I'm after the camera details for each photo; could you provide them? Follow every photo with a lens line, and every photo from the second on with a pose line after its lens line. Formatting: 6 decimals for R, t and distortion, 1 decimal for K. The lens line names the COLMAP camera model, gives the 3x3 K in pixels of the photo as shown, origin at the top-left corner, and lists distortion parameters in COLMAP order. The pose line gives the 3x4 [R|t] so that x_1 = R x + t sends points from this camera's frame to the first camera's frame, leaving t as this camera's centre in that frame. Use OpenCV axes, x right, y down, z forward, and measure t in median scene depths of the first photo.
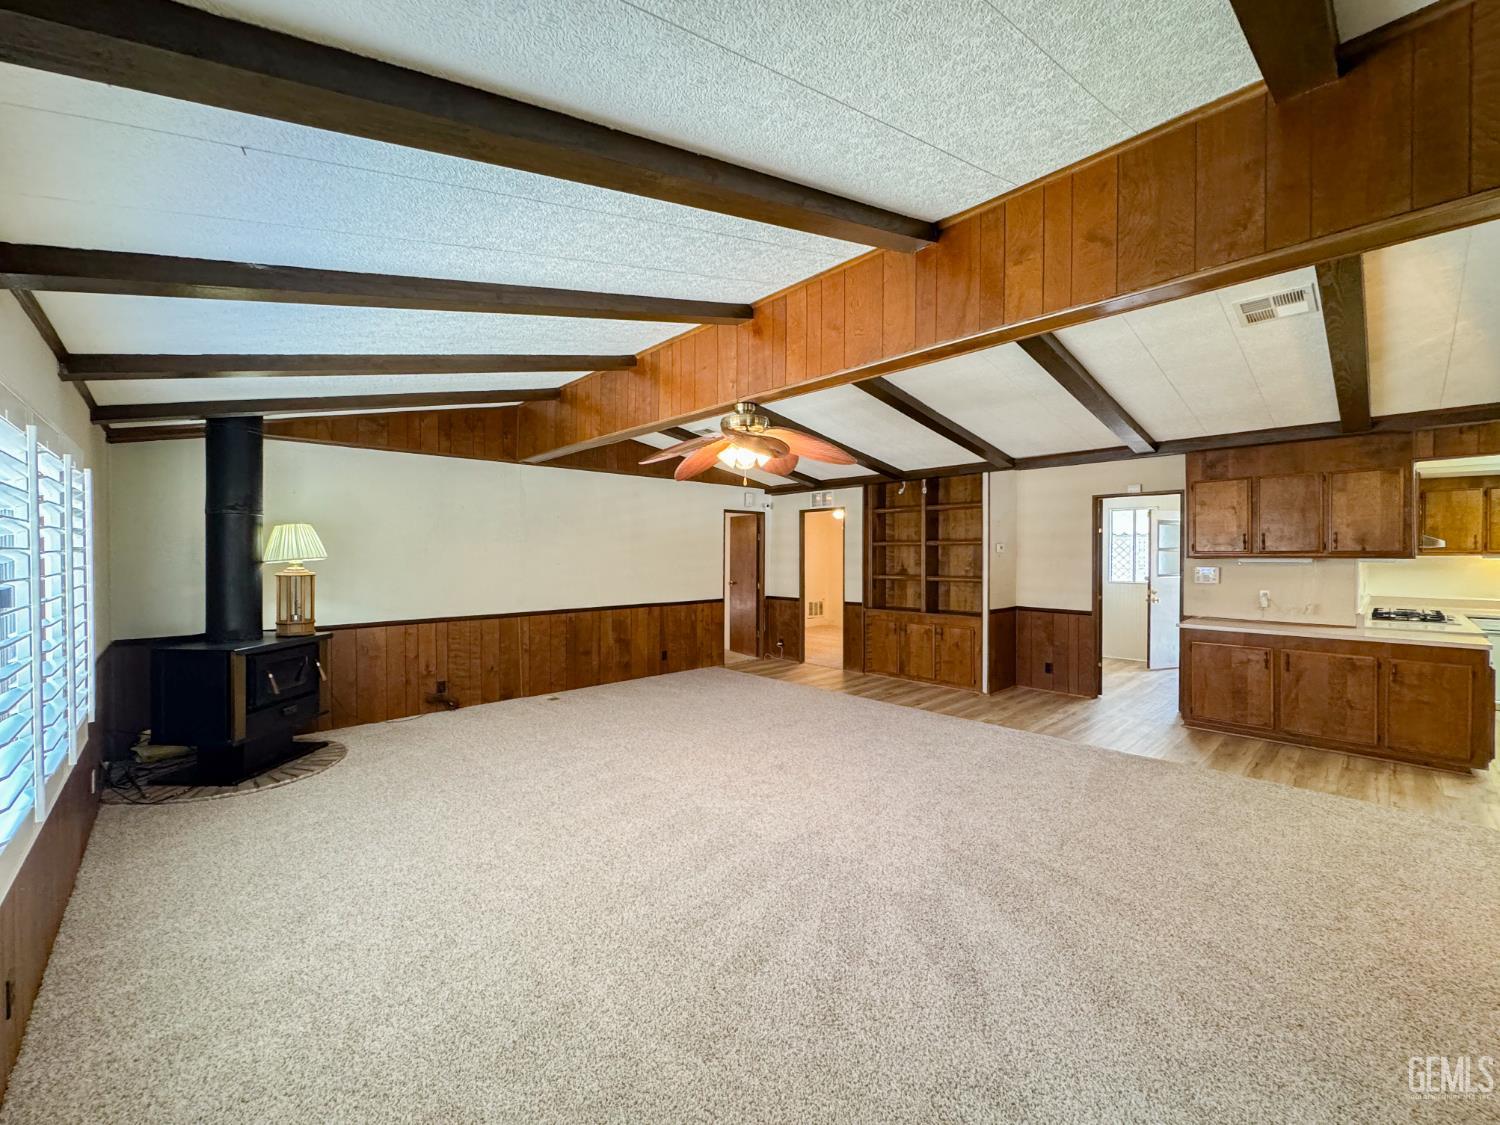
lens RADIAL K [[608.3, 0, 750.0], [0, 608.3, 562.5], [0, 0, 1]] dist [-0.012300, 0.000032]
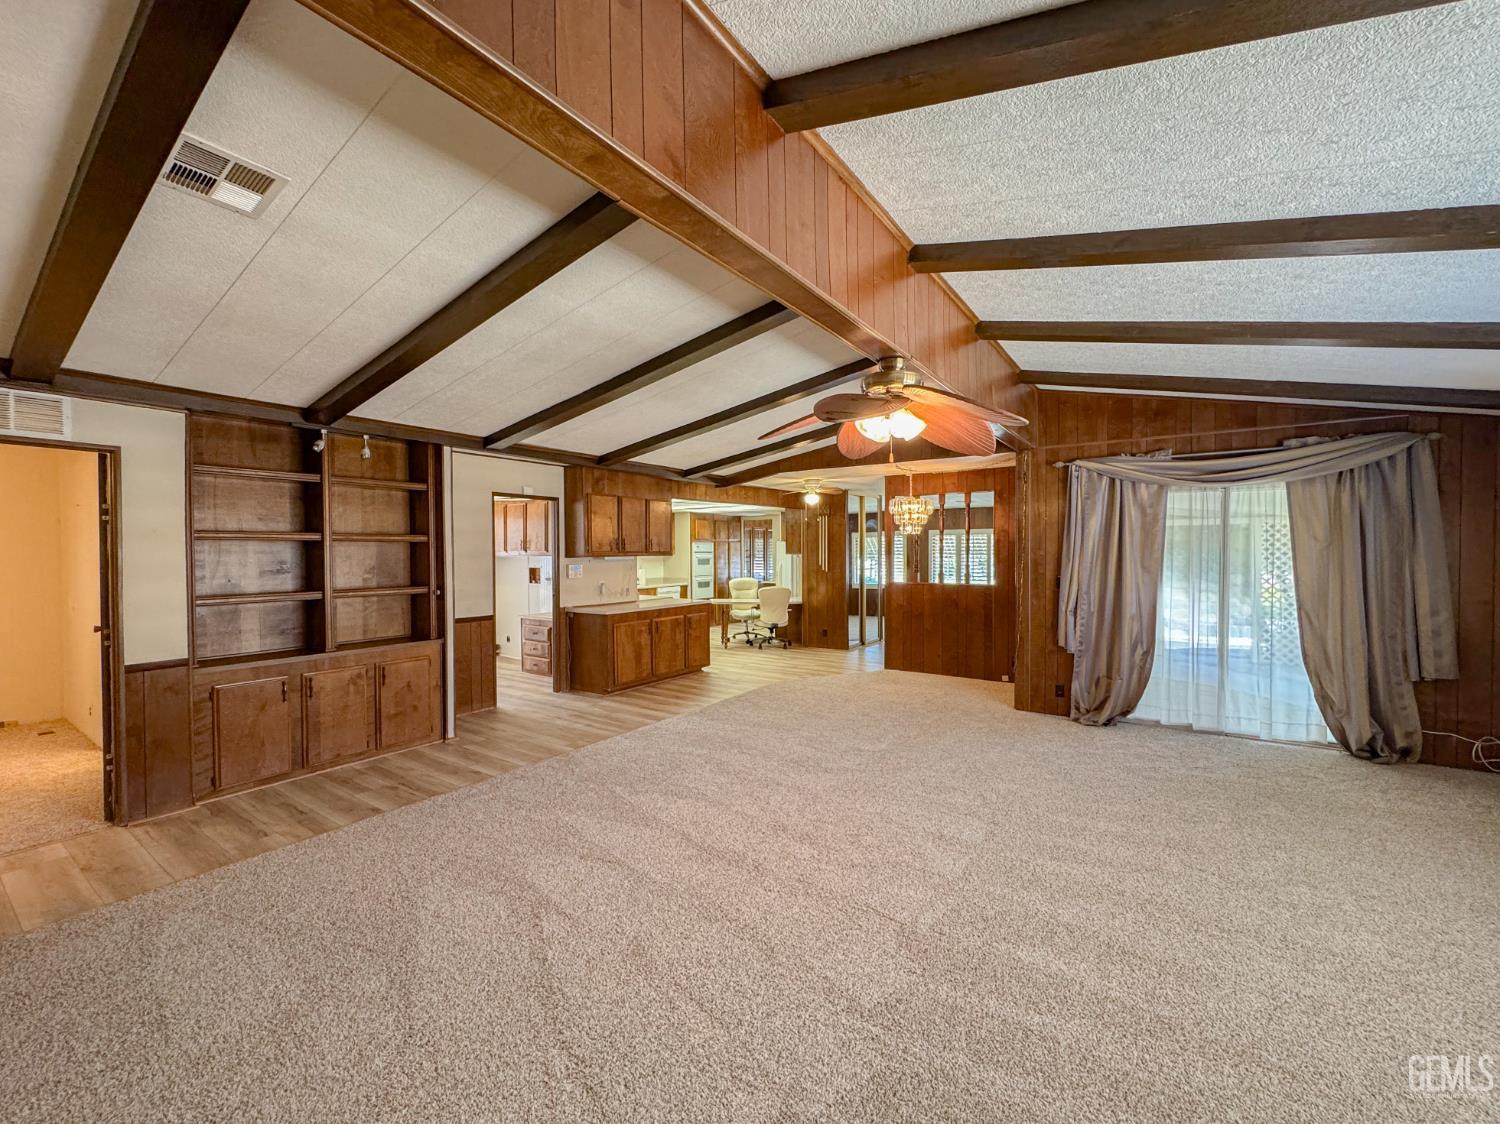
lens RADIAL K [[608.3, 0, 750.0], [0, 608.3, 562.0], [0, 0, 1]] dist [-0.012300, 0.000032]
pose [[-0.208192, -0.009822, 0.978039, -0.527505], [0.021119, 0.999671, 0.014534, -0.009006], [-0.977860, 0.023681, -0.207916, 0.964976]]
